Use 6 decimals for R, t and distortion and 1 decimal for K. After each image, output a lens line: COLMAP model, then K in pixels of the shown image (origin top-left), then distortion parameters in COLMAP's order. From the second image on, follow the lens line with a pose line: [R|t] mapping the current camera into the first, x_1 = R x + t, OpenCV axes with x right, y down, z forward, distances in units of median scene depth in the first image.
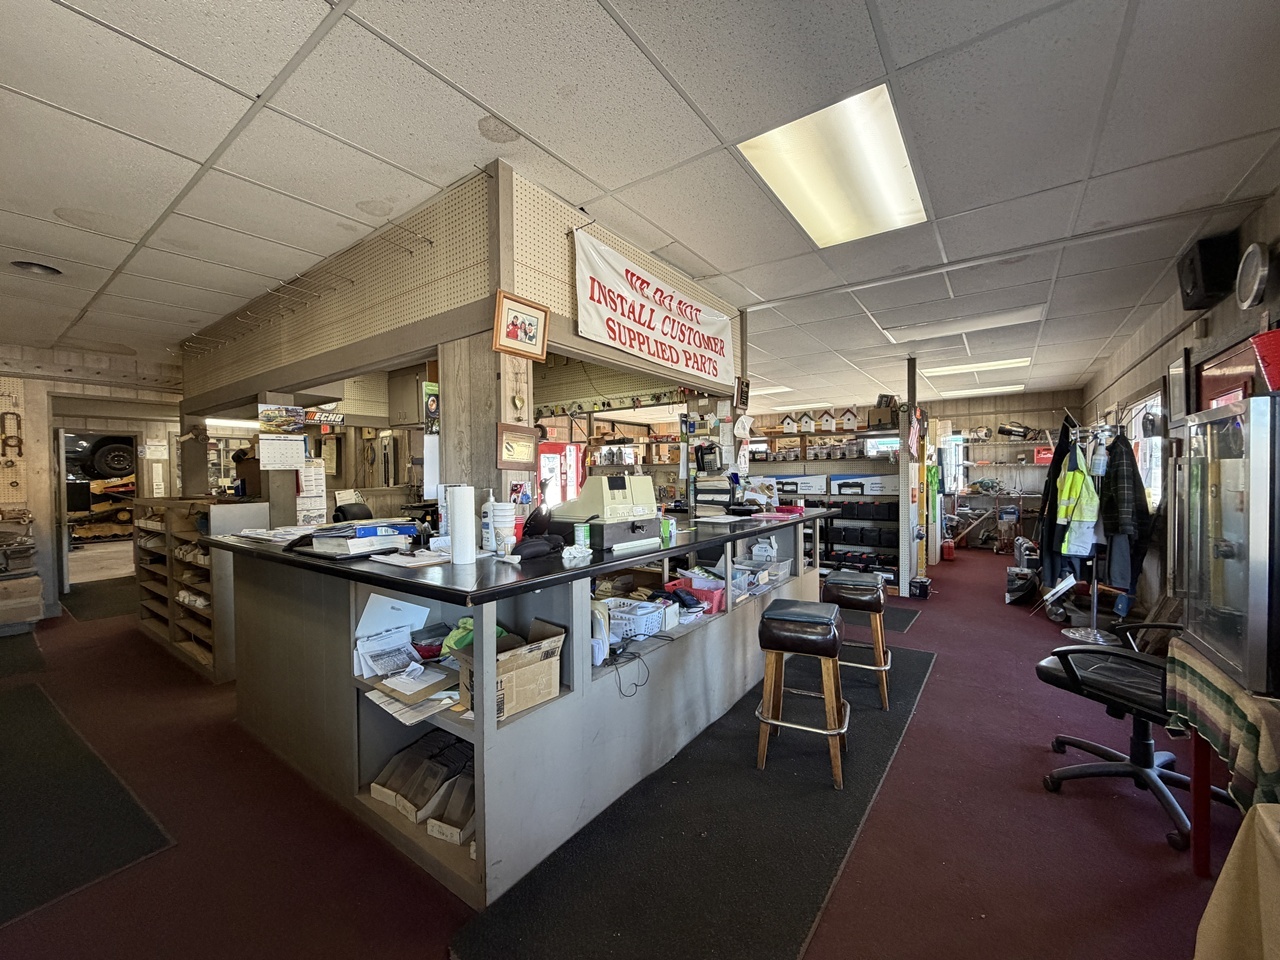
lens RADIAL K [[508.2, 0, 640.0], [0, 508.2, 480.4], [0, 0, 1]] dist [0.000648, 0.000095]
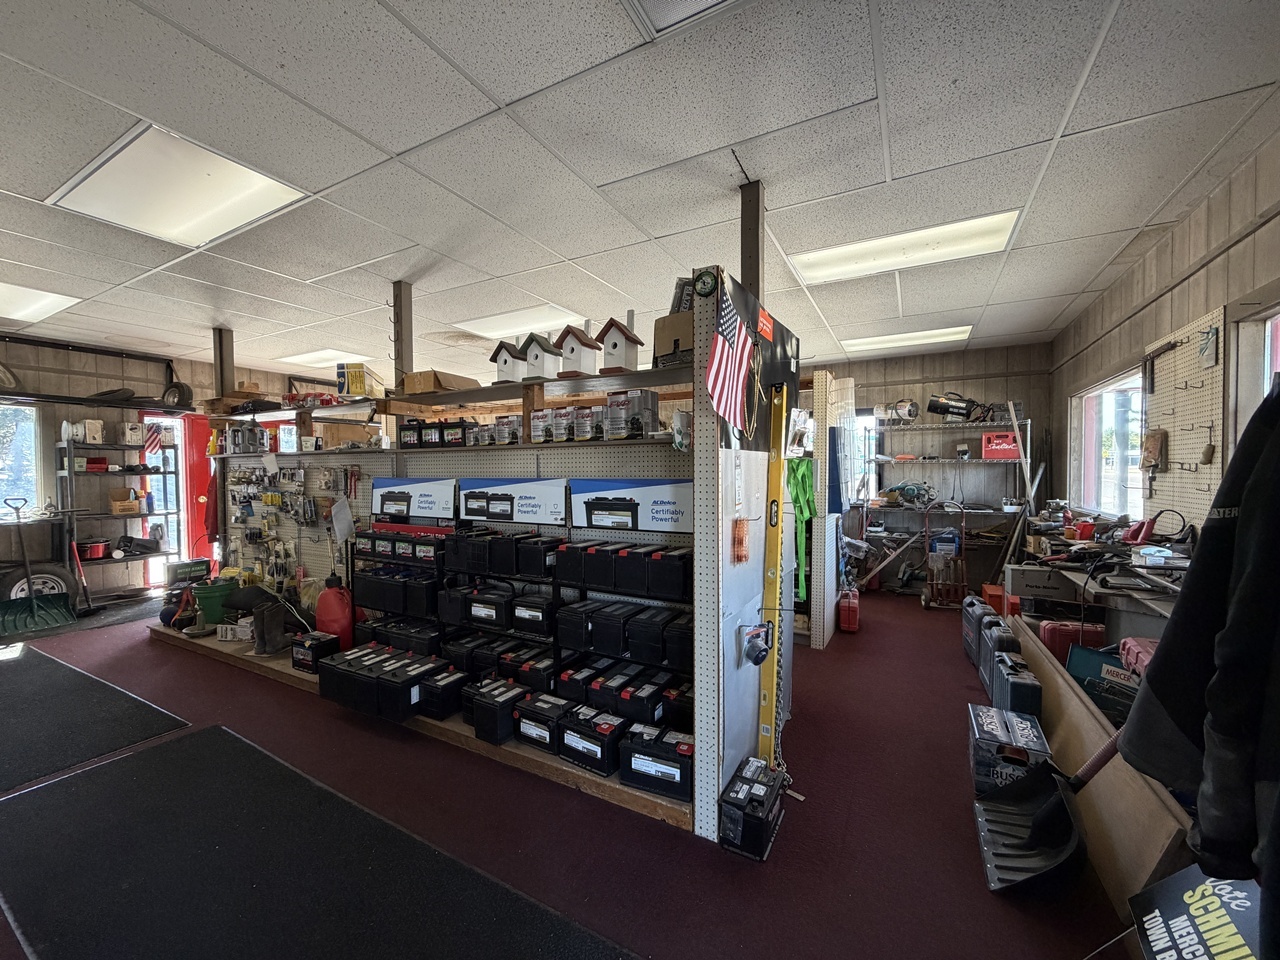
lens RADIAL K [[508.2, 0, 638.3], [0, 508.2, 480.0], [0, 0, 1]] dist [0.000648, 0.000095]
pose [[0.992273, 0.004204, 0.124003, 0.293115], [-0.005134, 0.999961, 0.007181, -0.010263], [-0.123968, -0.007762, 0.992256, 0.453174]]
